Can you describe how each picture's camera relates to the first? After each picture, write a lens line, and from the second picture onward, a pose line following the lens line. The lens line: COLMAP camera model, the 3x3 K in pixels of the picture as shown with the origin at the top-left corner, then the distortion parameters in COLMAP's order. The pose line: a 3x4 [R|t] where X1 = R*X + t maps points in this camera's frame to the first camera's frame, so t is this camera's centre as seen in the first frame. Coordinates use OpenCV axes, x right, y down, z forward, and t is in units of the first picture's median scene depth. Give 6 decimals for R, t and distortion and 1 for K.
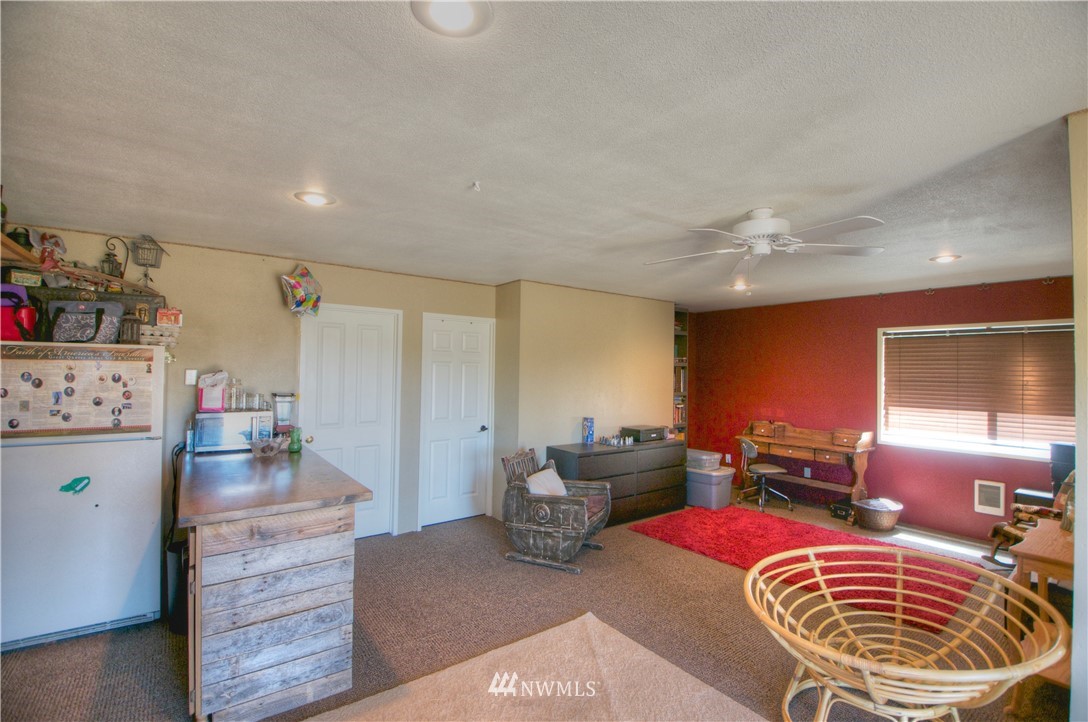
lens RADIAL K [[492.5, 0, 548.0], [0, 492.5, 366.3], [0, 0, 1]] dist [-0.003143, -0.000357]
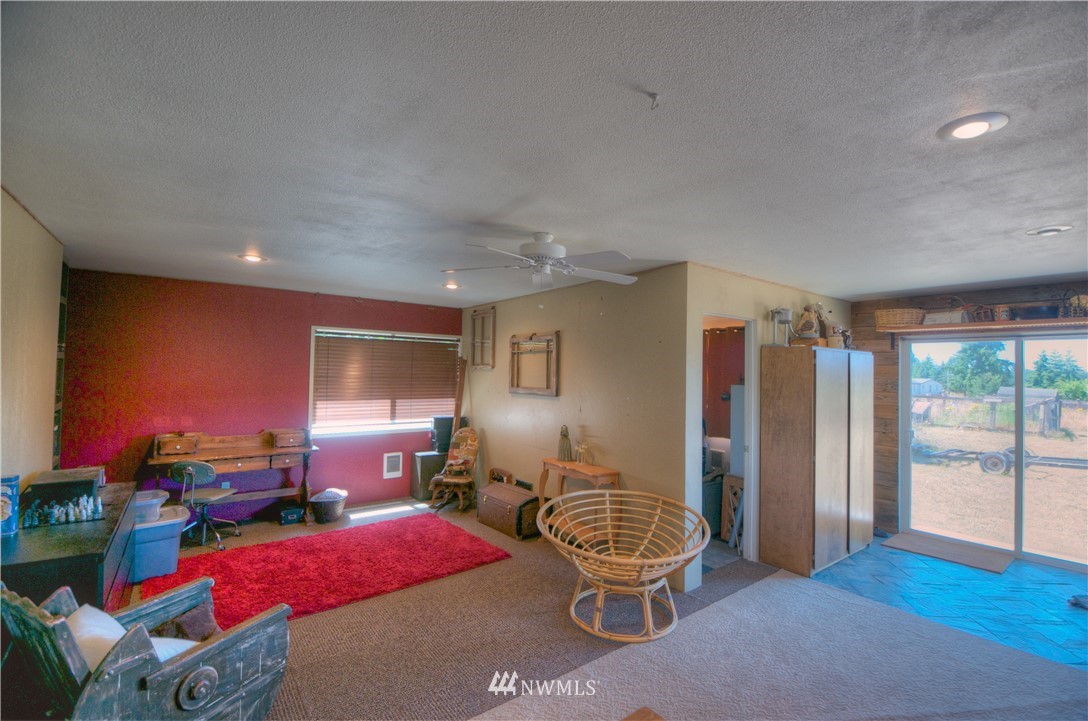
lens RADIAL K [[492.5, 0, 548.2], [0, 492.5, 360.3], [0, 0, 1]] dist [-0.003143, -0.000357]
pose [[-0.000139, 0.007280, 0.999973, -0.387250], [-0.024678, 0.999669, -0.007281, -0.011456], [-0.999695, -0.024679, 0.000041, 0.554564]]
